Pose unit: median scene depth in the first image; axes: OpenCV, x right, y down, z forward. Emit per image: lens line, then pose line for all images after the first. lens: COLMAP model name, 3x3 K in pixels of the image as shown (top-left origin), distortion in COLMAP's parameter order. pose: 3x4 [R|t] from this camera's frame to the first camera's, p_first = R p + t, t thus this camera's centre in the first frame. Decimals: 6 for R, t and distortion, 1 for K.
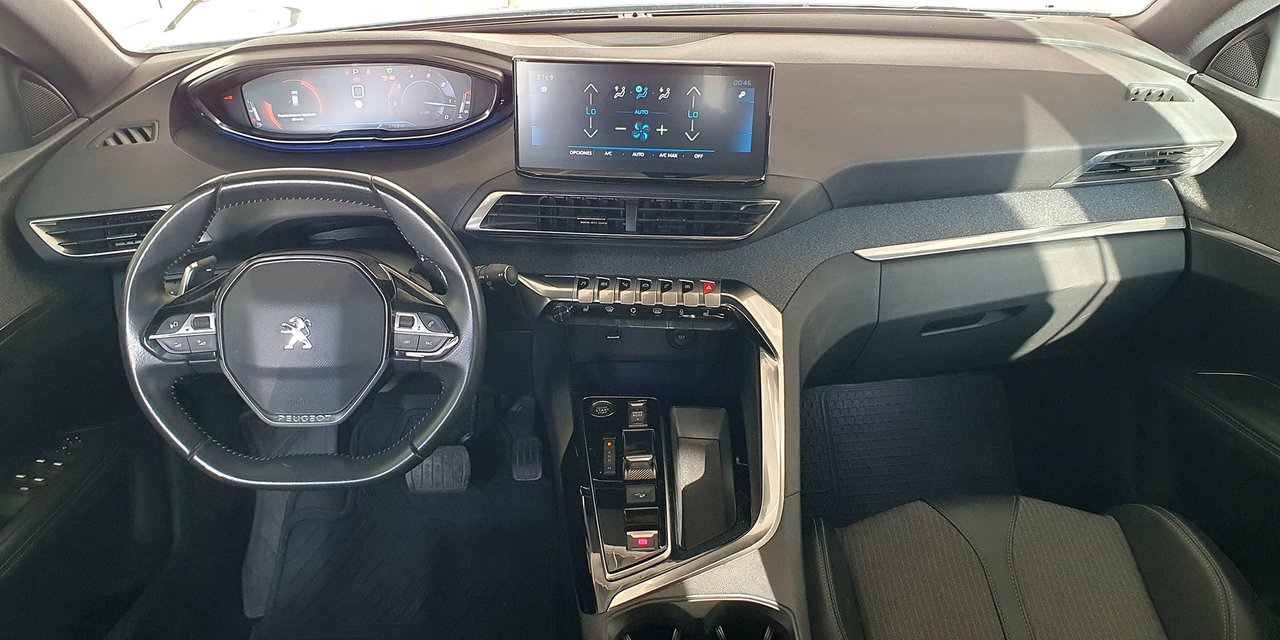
lens RADIAL K [[1118.7, 0, 635.9], [0, 1118.7, 360.4], [0, 0, 1]] dist [0.036756, -0.004307]
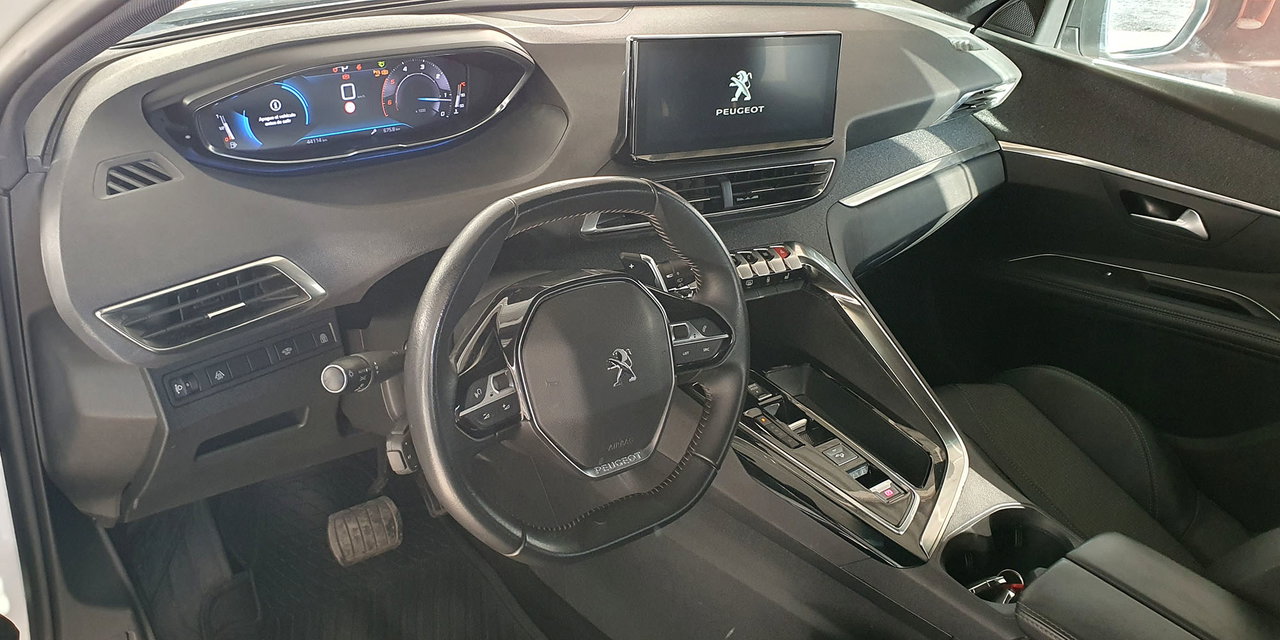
lens RADIAL K [[1118.7, 0, 635.9], [0, 1118.7, 360.4], [0, 0, 1]] dist [0.036756, -0.004307]
pose [[0.778674, -0.217175, 0.588644, -0.668335], [0.203802, 0.974860, 0.090070, -0.087263], [-0.593406, 0.049832, 0.803359, 0.249015]]
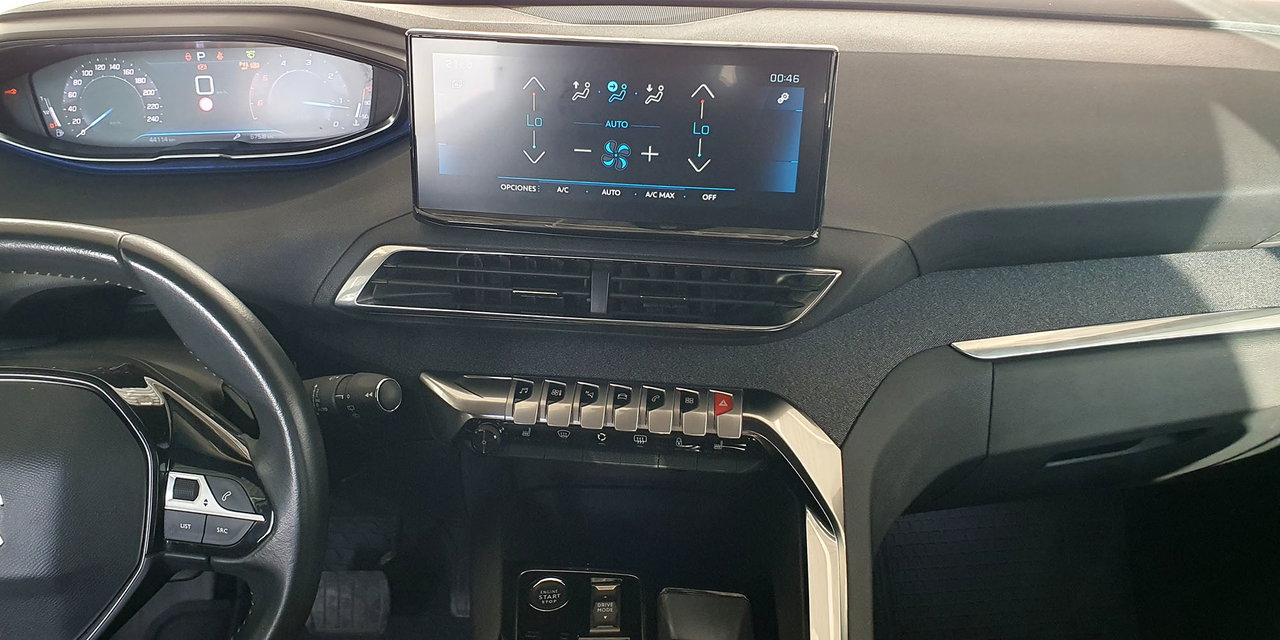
lens RADIAL K [[1101.6, 0, 640.0], [0, 1101.6, 320.0], [0, 0, 1]] dist [-0.006343, 0.000180]
pose [[0.999807, 0.017257, -0.009343, 0.023717], [-0.017533, 0.999384, -0.030398, -0.091997], [0.008812, 0.030556, 0.999494, 0.383848]]
